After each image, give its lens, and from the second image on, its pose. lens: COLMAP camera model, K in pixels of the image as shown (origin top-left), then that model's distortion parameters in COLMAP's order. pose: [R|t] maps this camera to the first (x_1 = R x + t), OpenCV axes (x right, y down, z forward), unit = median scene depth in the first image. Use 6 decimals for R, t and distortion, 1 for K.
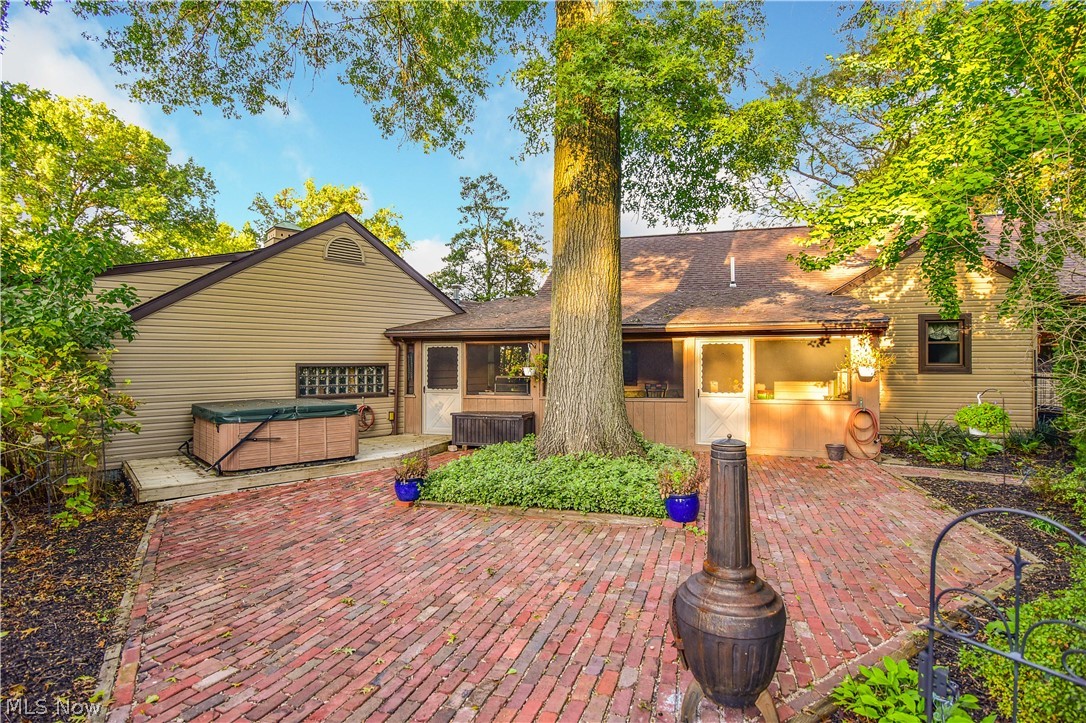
lens RADIAL K [[529.5, 0, 543.6], [0, 529.5, 364.5], [0, 0, 1]] dist [-0.000565, -0.000087]
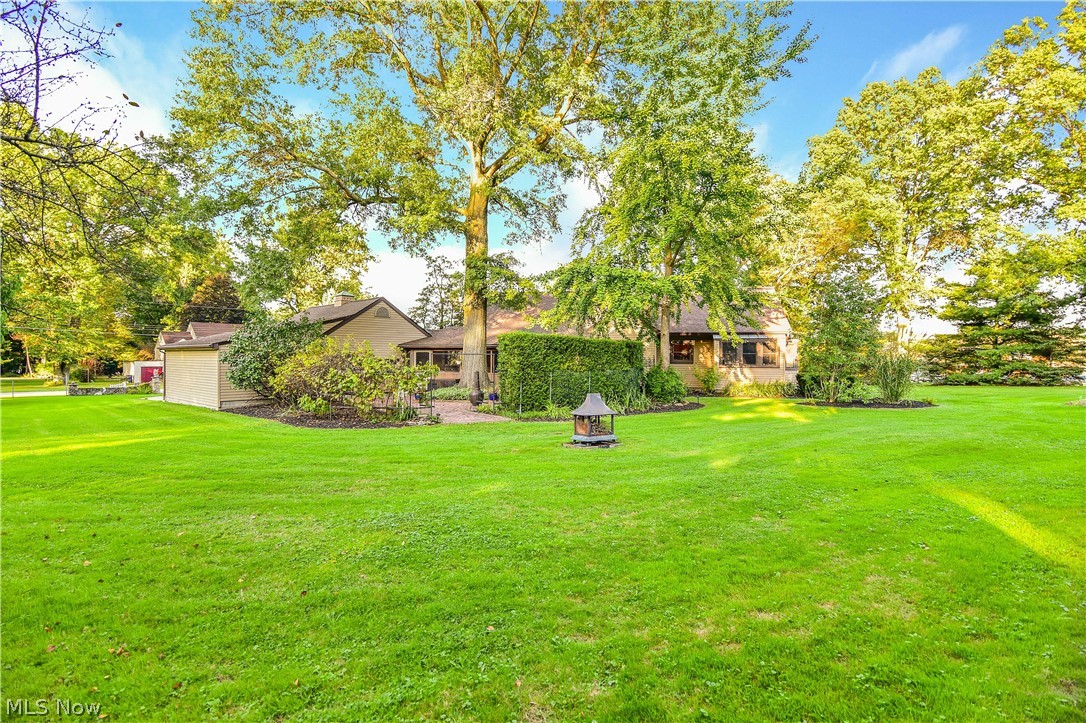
lens RADIAL K [[529.5, 0, 543.2], [0, 529.5, 363.0], [0, 0, 1]] dist [-0.000565, -0.000087]
pose [[0.996054, 0.004239, 0.088650, 0.127080], [-0.005048, 0.999948, 0.008894, -0.007054], [-0.088607, -0.009306, 0.996023, -1.302791]]
